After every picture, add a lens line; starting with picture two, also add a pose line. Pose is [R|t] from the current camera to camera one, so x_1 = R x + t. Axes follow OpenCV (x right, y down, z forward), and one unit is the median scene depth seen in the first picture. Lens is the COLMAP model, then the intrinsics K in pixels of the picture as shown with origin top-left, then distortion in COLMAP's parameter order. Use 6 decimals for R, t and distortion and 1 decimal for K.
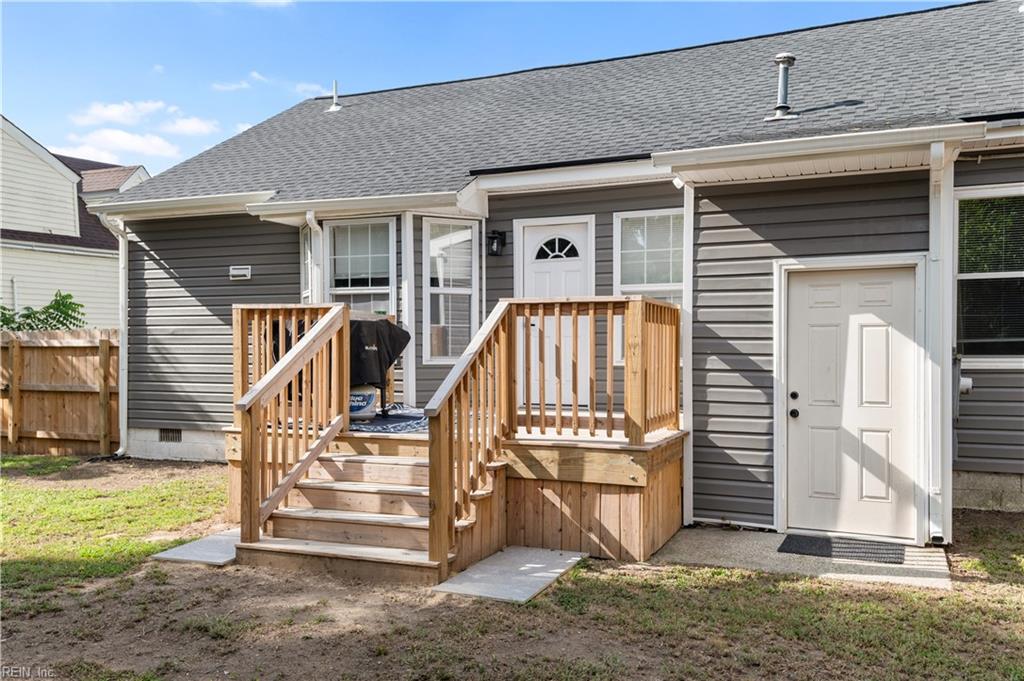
lens RADIAL K [[732.5, 0, 512.0], [0, 732.5, 340.5], [0, 0, 1]] dist [0.036108, 0.000425]
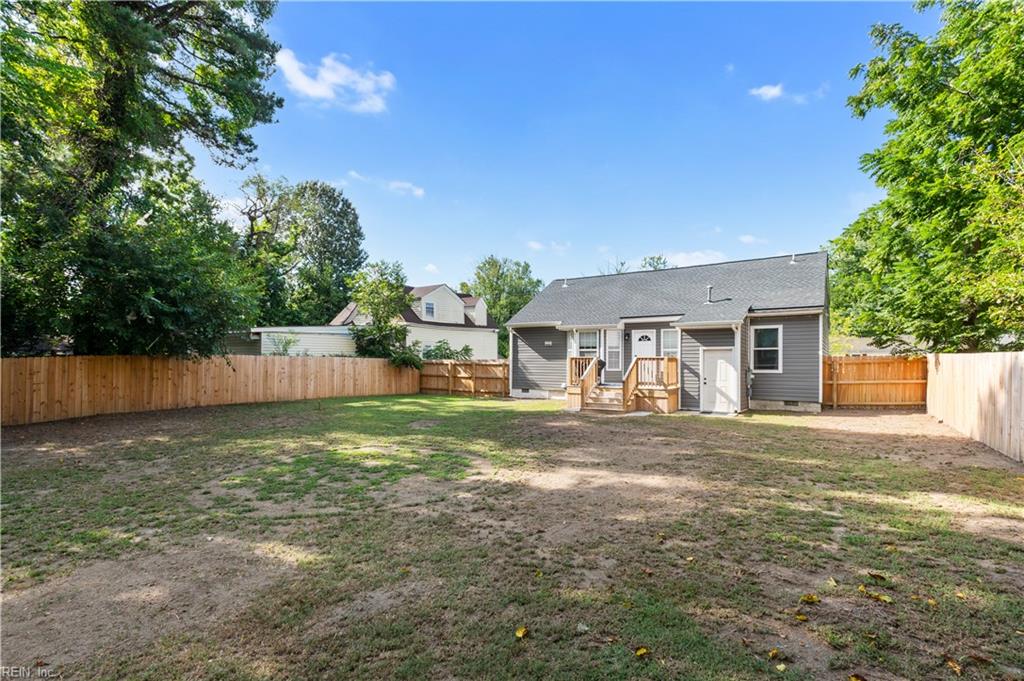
lens RADIAL K [[471.2, 0, 512.0], [0, 471.2, 340.5], [0, 0, 1]] dist [0.002971, -0.000100]
pose [[0.984836, -0.002800, -0.173467, -0.232975], [-0.002241, 0.999581, -0.028861, -0.063570], [0.173475, 0.028812, 0.984417, -1.807344]]
